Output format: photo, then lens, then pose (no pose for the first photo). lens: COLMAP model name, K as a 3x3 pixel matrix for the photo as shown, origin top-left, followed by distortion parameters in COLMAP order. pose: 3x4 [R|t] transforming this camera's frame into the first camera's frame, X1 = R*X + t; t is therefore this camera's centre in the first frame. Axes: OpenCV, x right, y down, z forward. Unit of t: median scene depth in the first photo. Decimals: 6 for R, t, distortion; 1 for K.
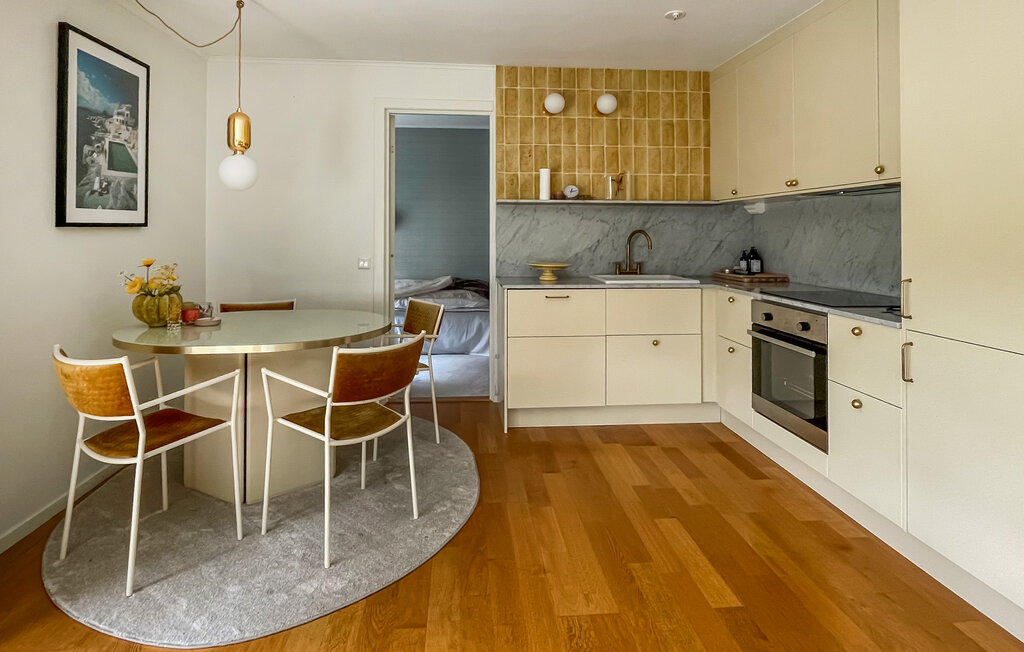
lens RADIAL K [[521.3, 0, 512.3], [0, 521.3, 191.9], [0, 0, 1]] dist [-0.003102, -0.000457]
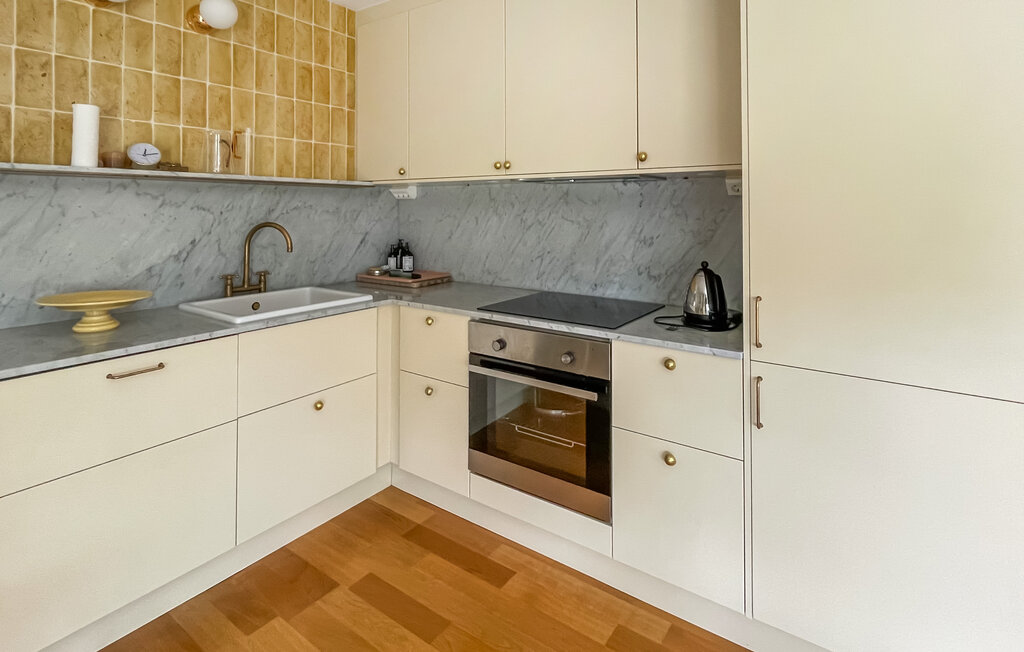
lens RADIAL K [[521.3, 0, 512.3], [0, 521.3, 191.9], [0, 0, 1]] dist [-0.003102, -0.000457]
pose [[0.660986, 0.023392, 0.750034, -0.038724], [-0.056384, 0.998237, 0.018558, 0.006439], [-0.748277, -0.054556, 0.661139, 0.346962]]
